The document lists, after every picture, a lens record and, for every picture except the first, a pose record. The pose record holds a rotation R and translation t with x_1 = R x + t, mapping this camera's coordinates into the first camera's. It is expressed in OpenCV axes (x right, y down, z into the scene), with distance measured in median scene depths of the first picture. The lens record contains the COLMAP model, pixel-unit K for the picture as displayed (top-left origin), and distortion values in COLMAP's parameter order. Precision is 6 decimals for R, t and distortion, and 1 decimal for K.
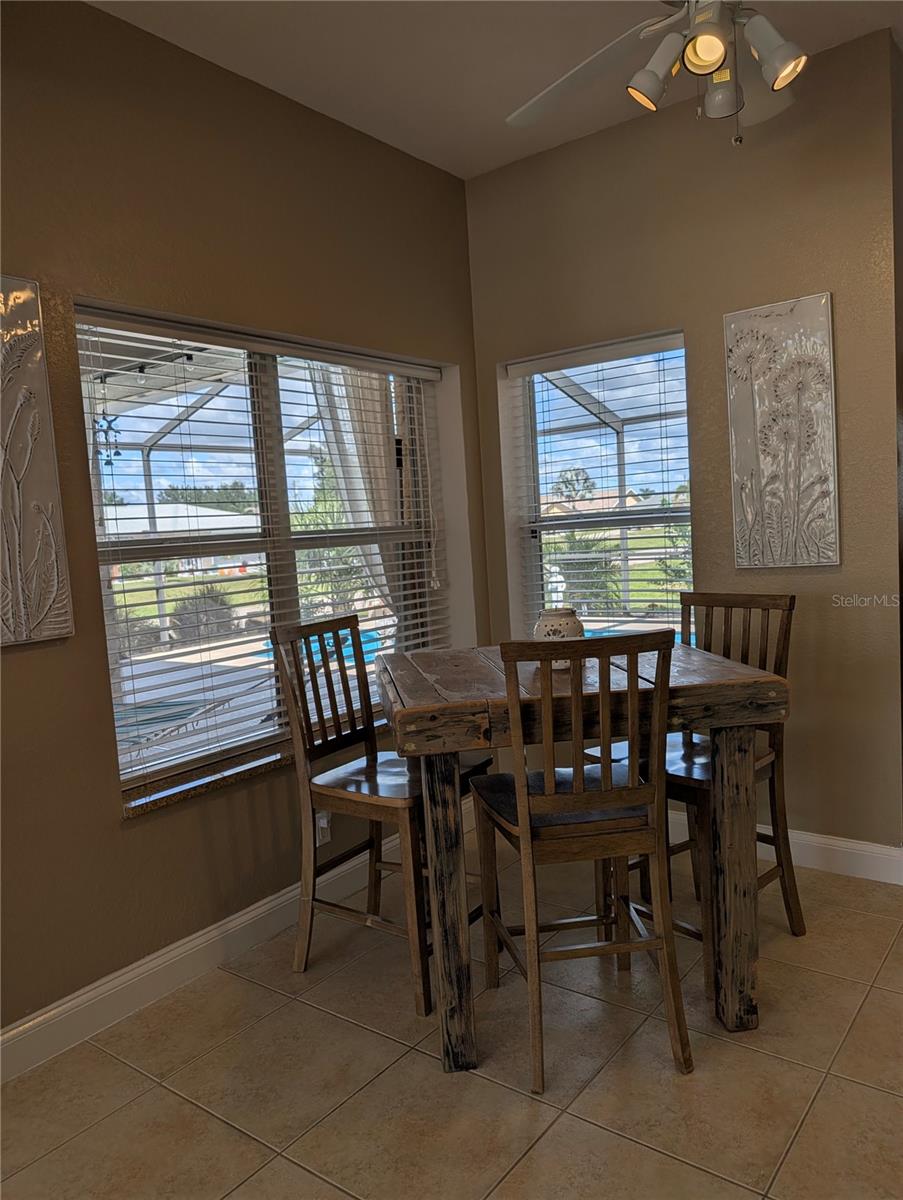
lens RADIAL K [[865.8, 0, 451.5], [0, 865.8, 600.0], [0, 0, 1]] dist [0.000628, -0.005725]
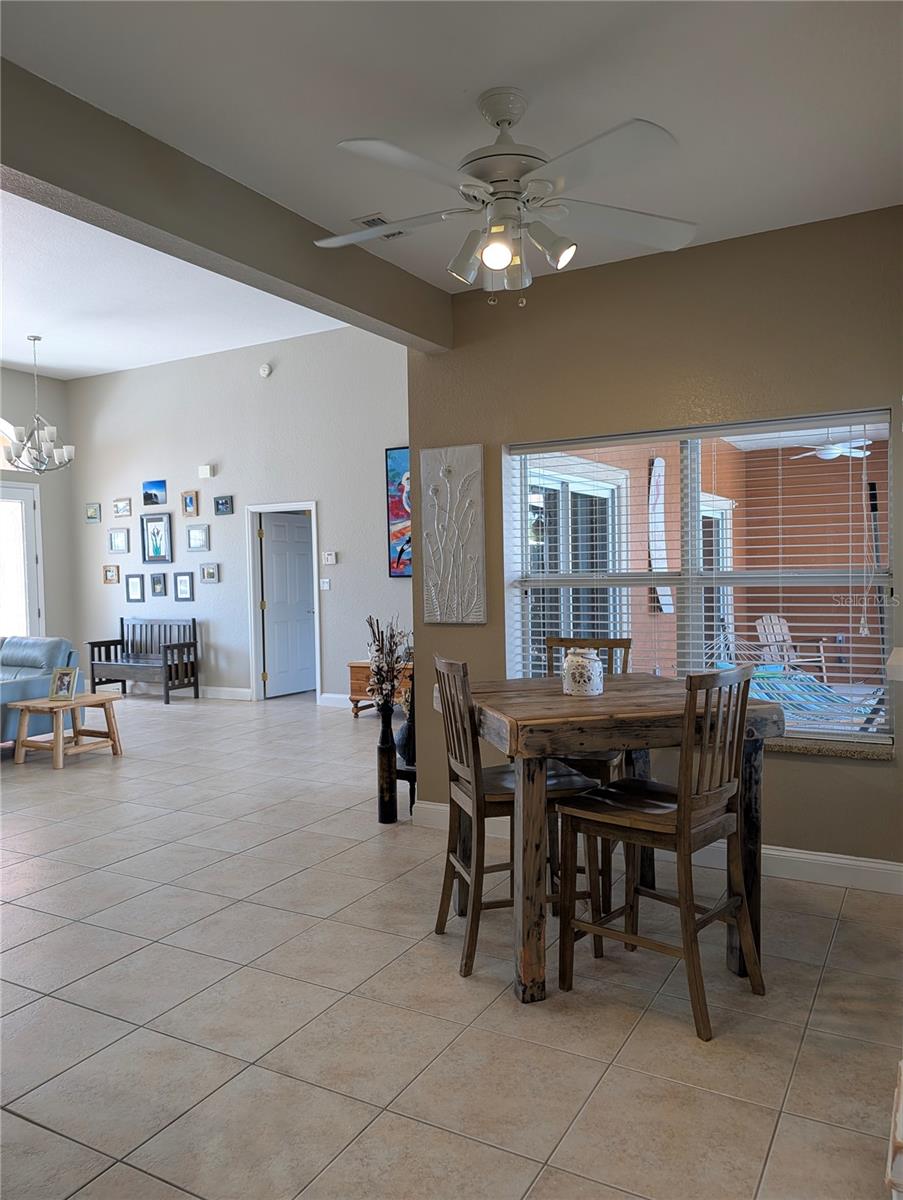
lens RADIAL K [[865.8, 0, 451.5], [0, 865.8, 600.0], [0, 0, 1]] dist [0.000628, -0.005725]
pose [[0.145728, 0.092090, -0.985029, 1.416234], [-0.075673, 0.993779, 0.081712, -0.158877], [0.986426, 0.062633, 0.151790, 0.640550]]
